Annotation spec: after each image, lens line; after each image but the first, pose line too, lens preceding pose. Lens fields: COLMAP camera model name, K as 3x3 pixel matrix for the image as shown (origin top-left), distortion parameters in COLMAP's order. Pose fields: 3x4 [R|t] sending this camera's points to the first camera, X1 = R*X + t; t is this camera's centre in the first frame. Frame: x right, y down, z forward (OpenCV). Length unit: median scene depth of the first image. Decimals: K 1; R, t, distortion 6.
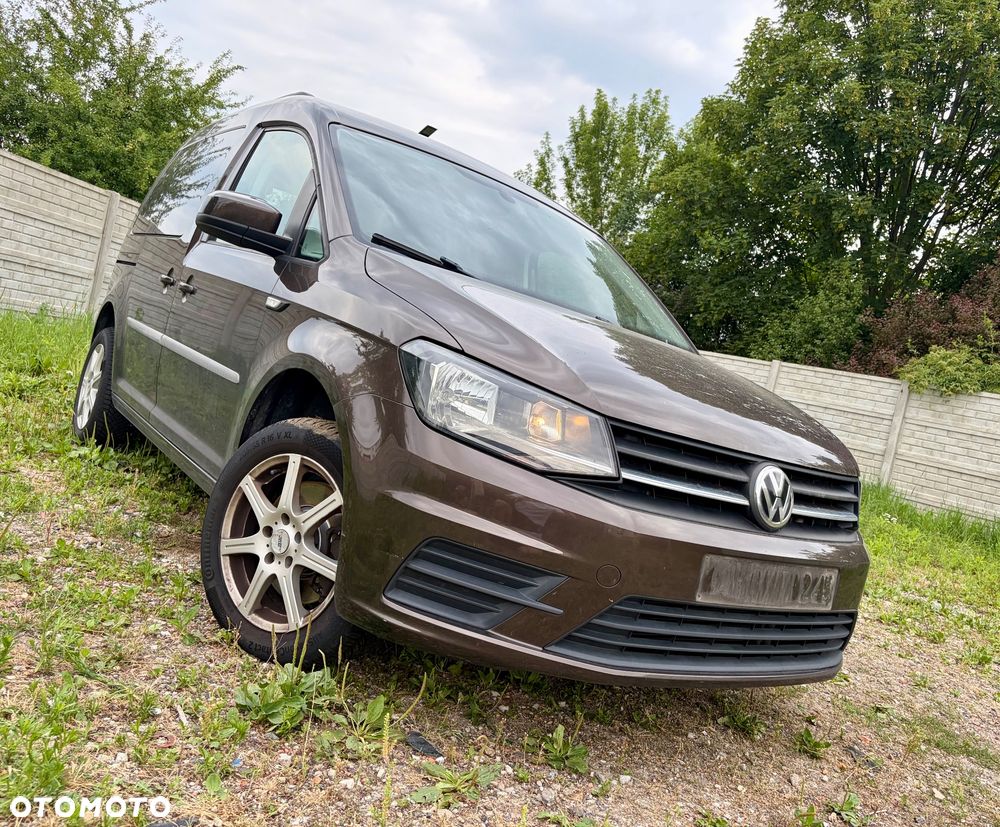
lens RADIAL K [[818.5, 0, 509.3], [0, 818.5, 438.5], [0, 0, 1]] dist [0.056281, -0.056682]
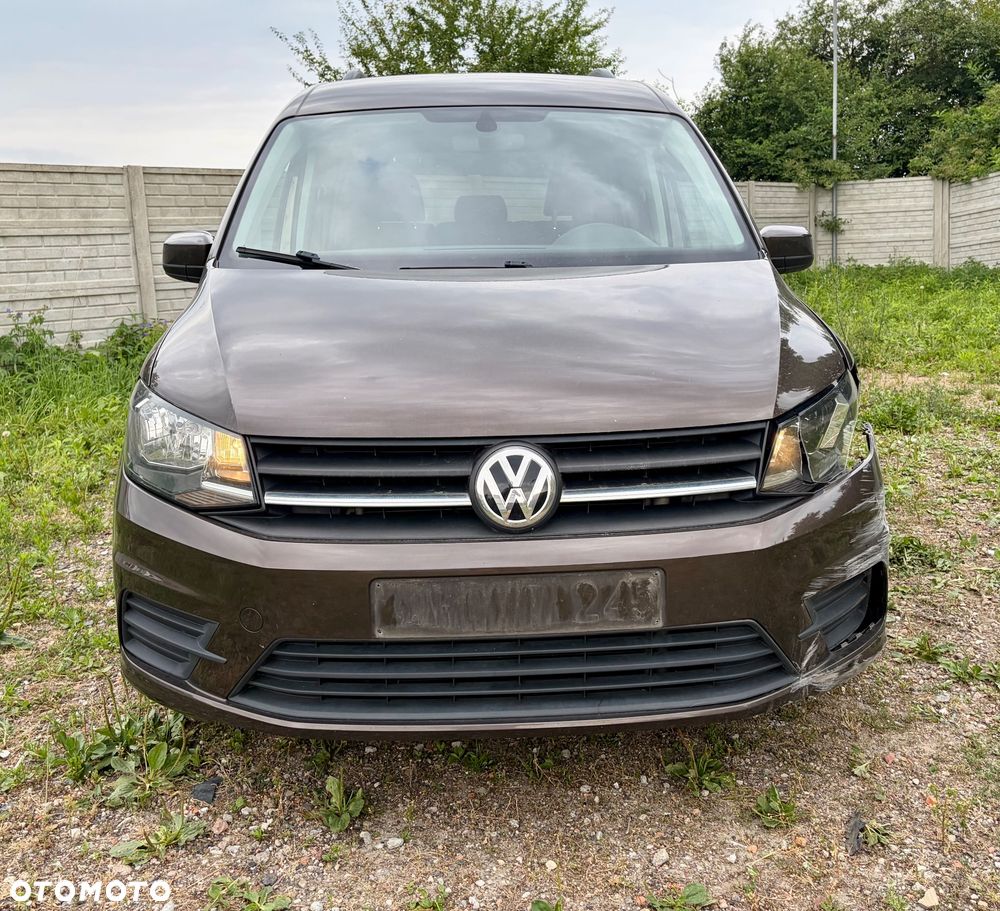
lens RADIAL K [[989.5, 0, 505.8], [0, 989.5, 426.7], [0, 0, 1]] dist [0.018414, 0.000000]
pose [[0.812164, -0.159473, -0.561212, 0.777077], [0.188083, 0.982129, -0.006895, 0.019154], [0.552282, -0.099955, 0.827644, 0.233625]]
